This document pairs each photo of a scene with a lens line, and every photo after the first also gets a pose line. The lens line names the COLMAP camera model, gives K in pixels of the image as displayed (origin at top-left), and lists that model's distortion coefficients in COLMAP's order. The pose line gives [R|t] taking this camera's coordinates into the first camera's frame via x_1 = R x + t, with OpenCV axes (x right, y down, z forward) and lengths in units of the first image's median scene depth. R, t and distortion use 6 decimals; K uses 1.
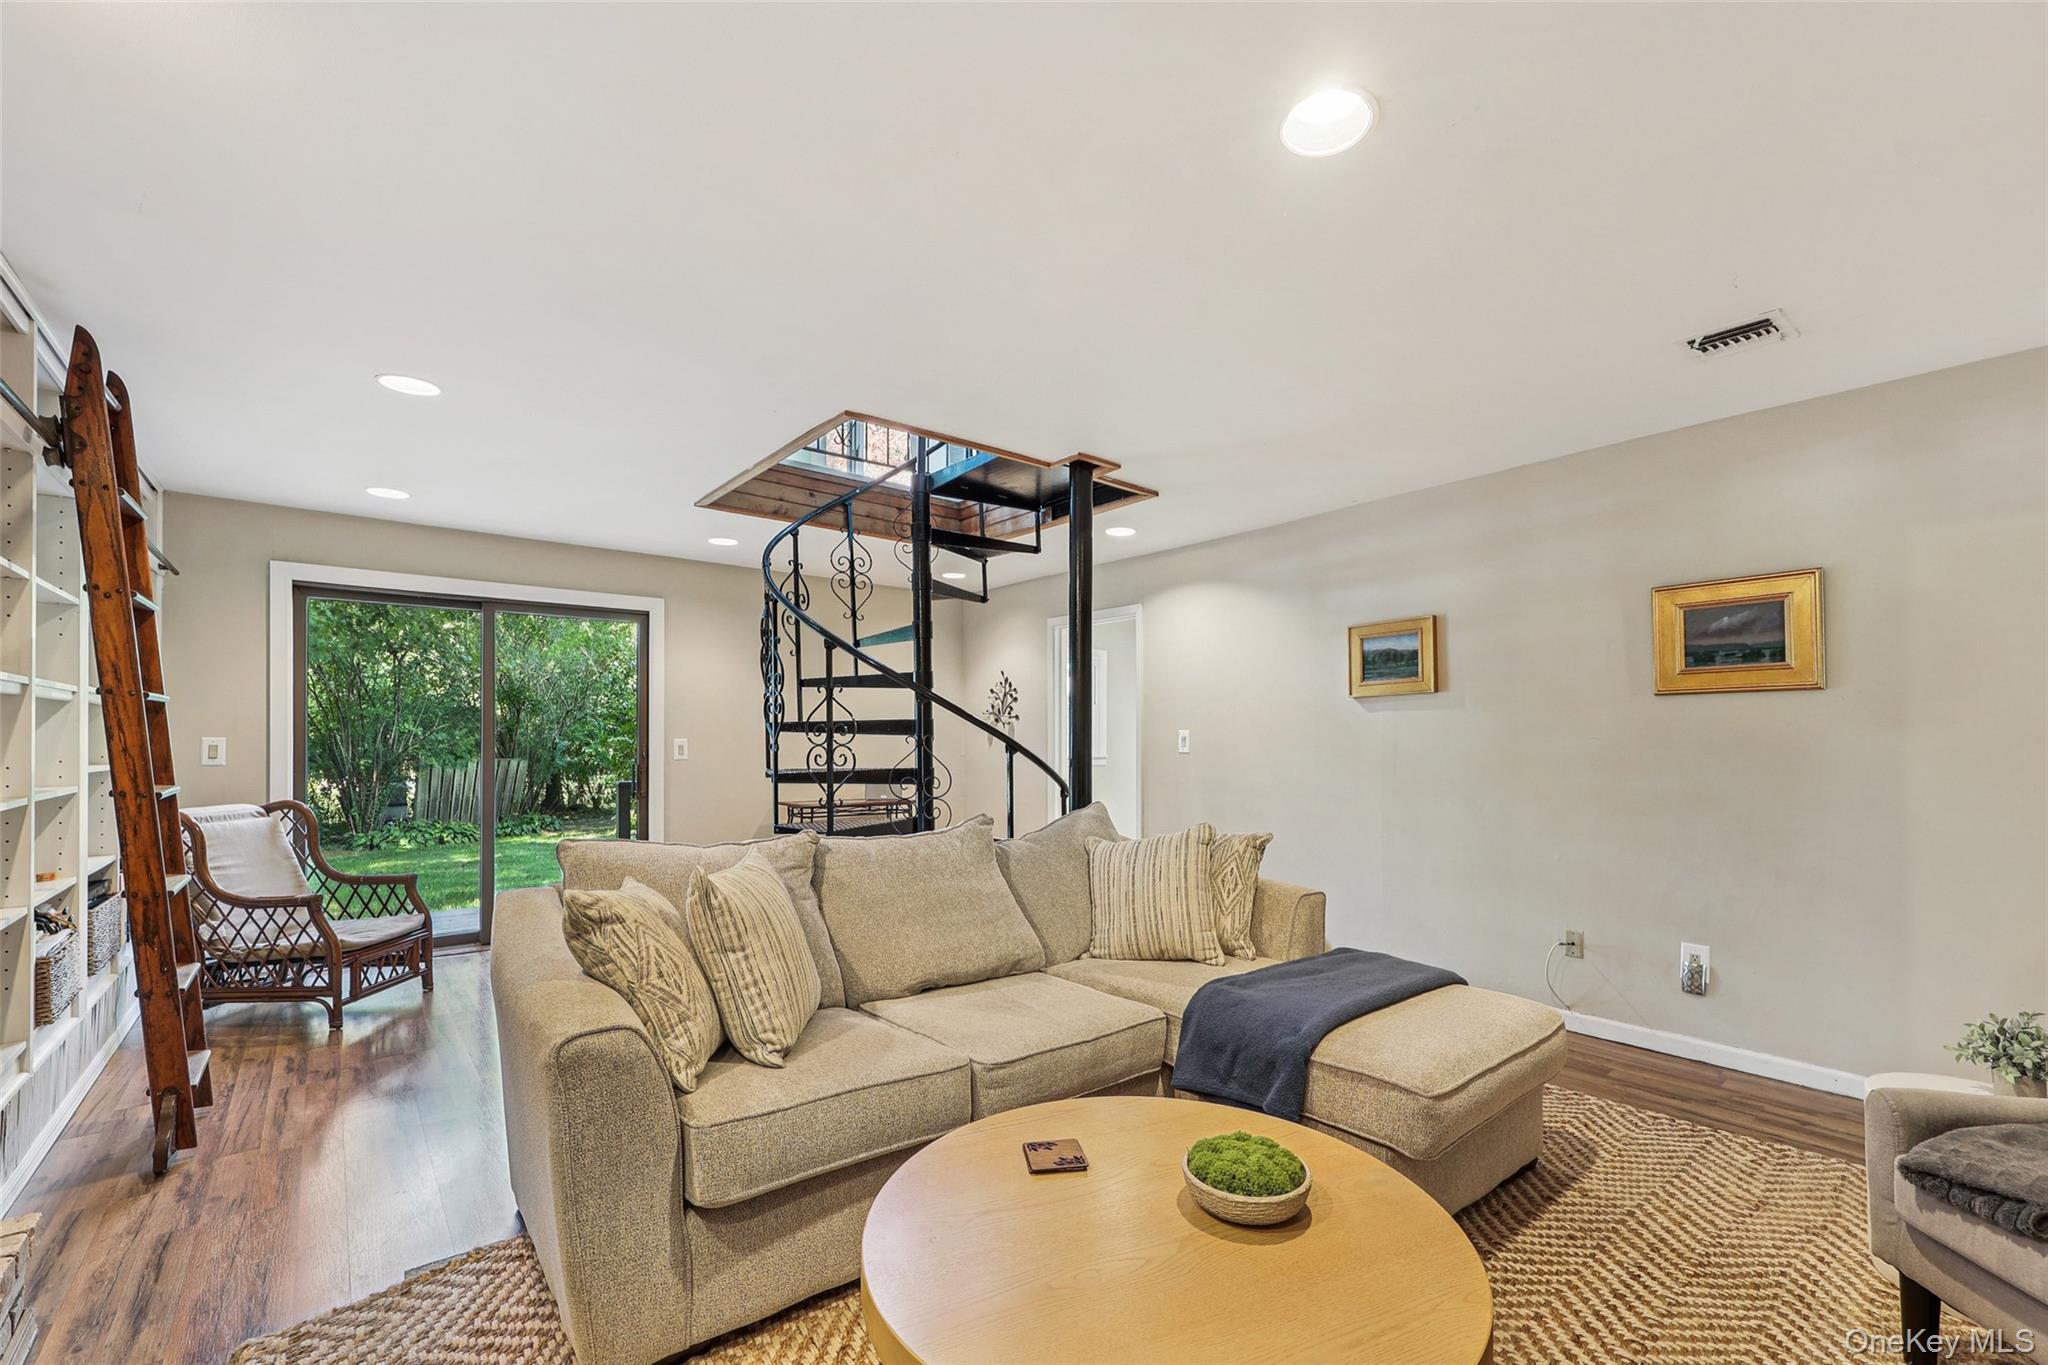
lens RADIAL K [[873.7, 0, 1027.0], [0, 873.7, 751.6], [0, 0, 1]] dist [-0.000038, -0.000002]
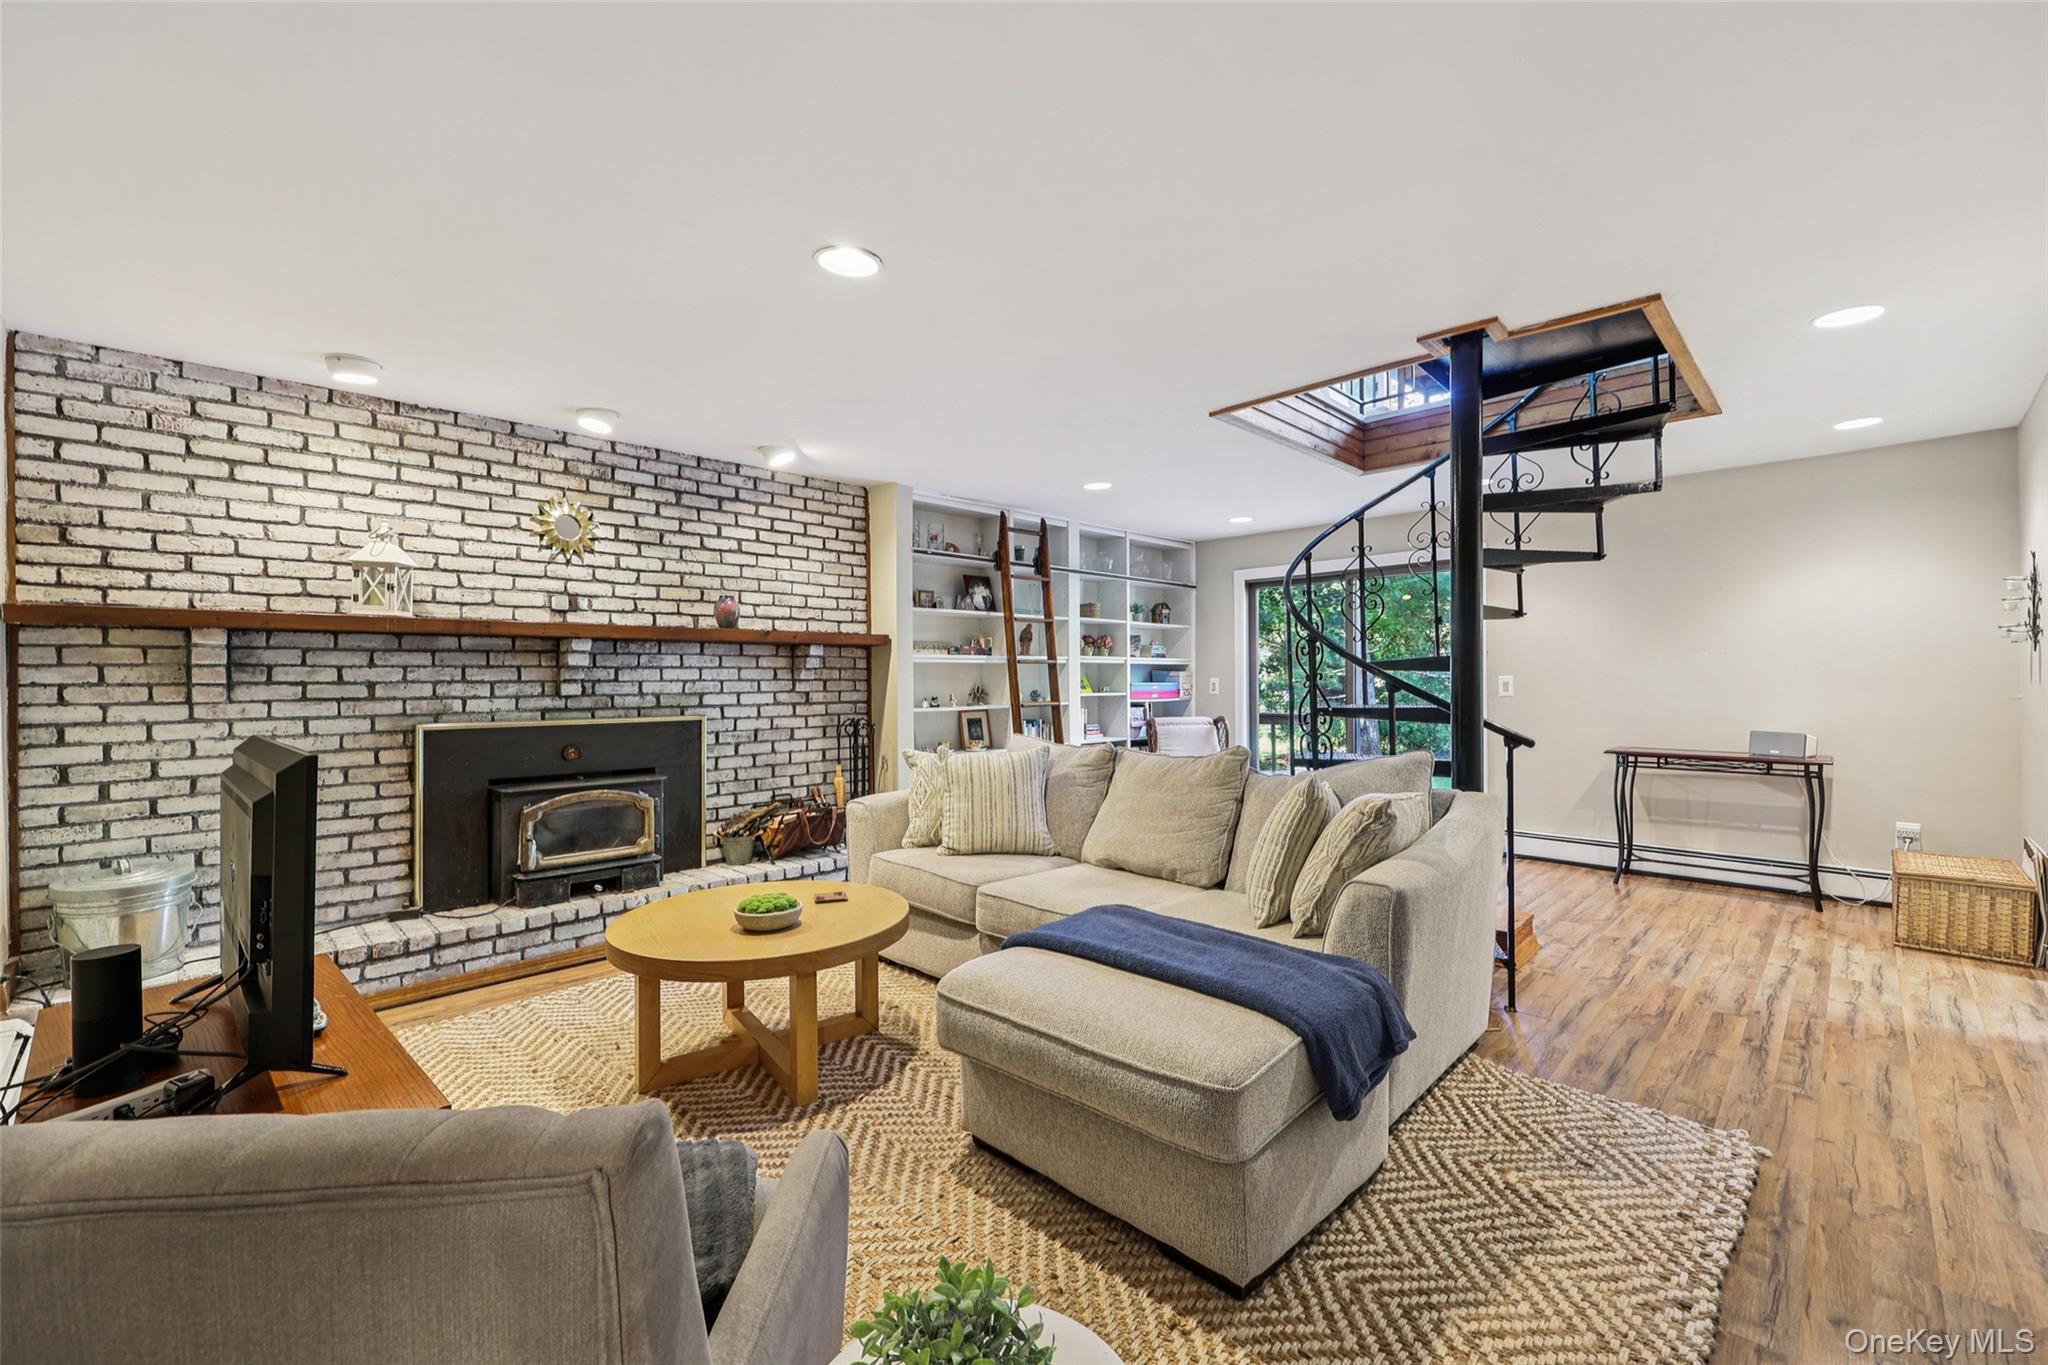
lens RADIAL K [[860.9, 0, 1024.0], [0, 860.9, 682.5], [0, 0, 1]] dist [0.000290, 0.000034]
pose [[0.122019, -0.004953, -0.992515, 0.912750], [-0.001170, 0.999986, -0.005134, -0.001457], [0.992527, 0.001788, 0.122011, 0.559349]]
